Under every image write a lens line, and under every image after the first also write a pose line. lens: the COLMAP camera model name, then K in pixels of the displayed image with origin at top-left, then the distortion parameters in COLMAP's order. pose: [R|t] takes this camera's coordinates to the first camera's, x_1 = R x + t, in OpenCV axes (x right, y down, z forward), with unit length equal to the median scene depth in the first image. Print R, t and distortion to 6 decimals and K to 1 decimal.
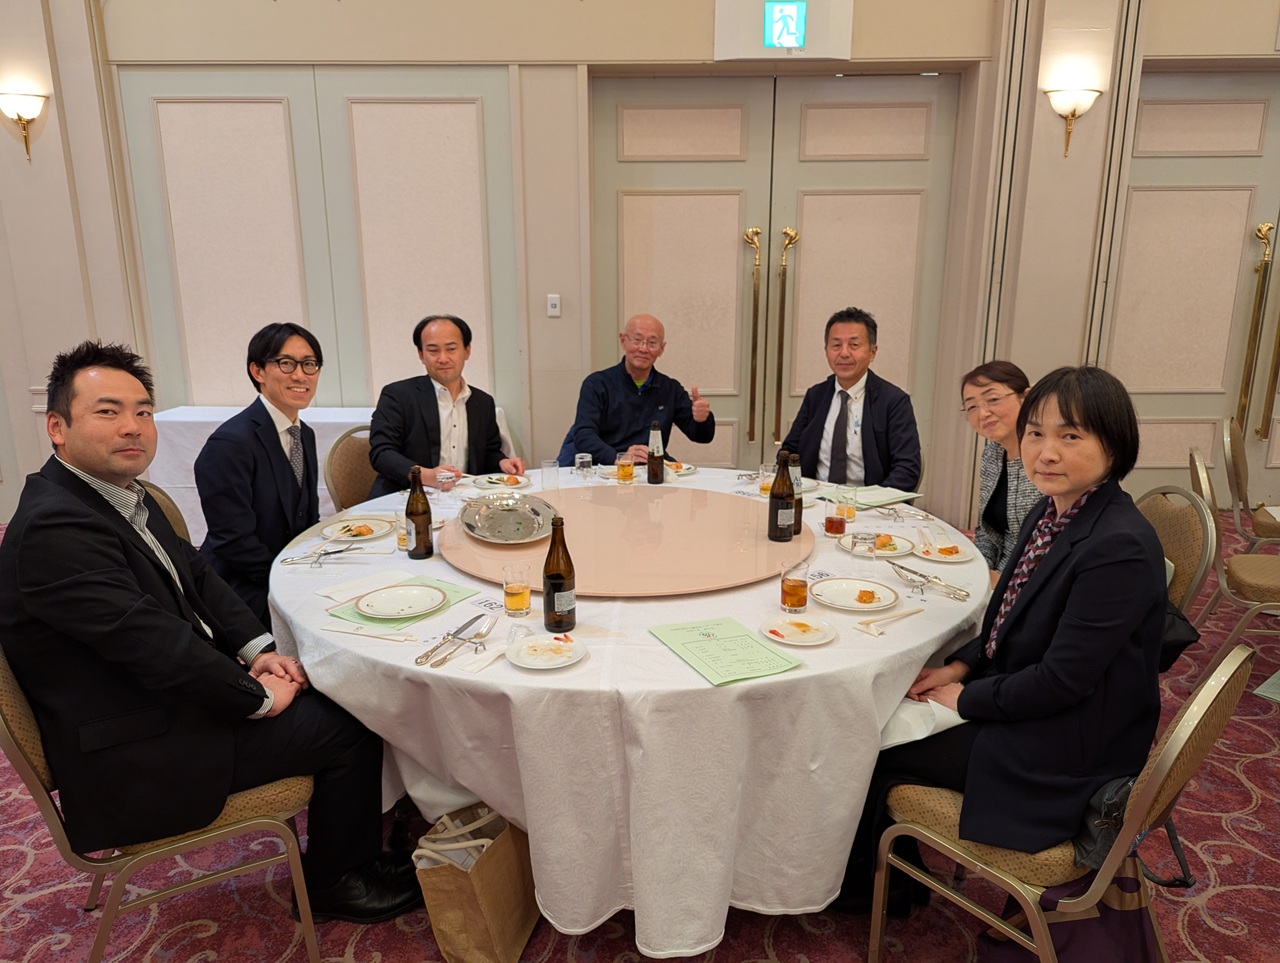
lens RADIAL K [[913.3, 0, 630.5], [0, 913.3, 481.4], [0, 0, 1]] dist [0.069254, -0.061038]
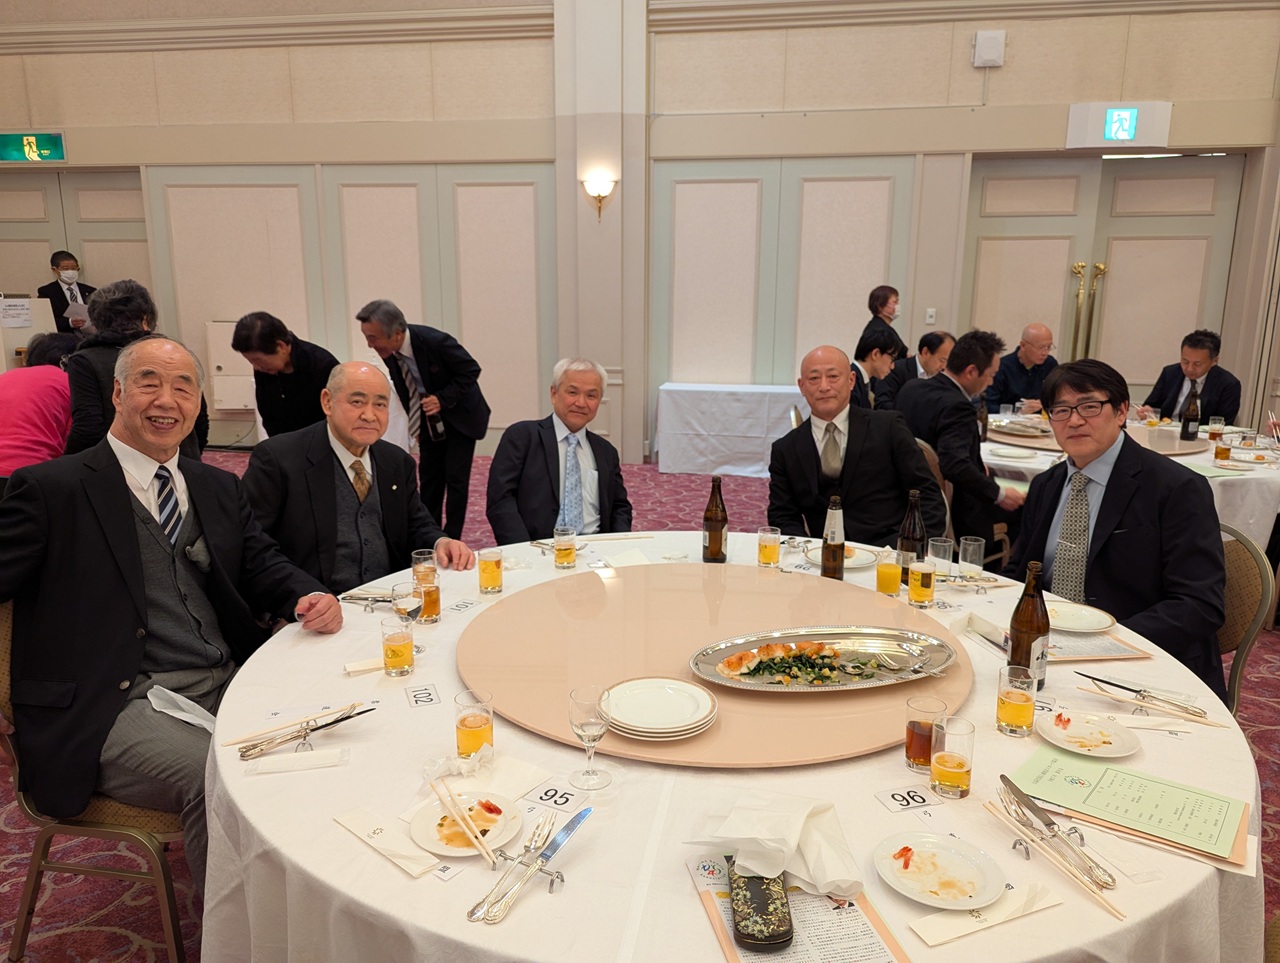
lens RADIAL K [[913.3, 0, 630.5], [0, 913.3, 481.4], [0, 0, 1]] dist [0.069254, -0.061038]
pose [[0.989206, 0.040367, -0.140864, -0.353633], [-0.043877, 0.998797, -0.021901, 0.124869], [0.139811, 0.027846, 0.989787, -0.512700]]
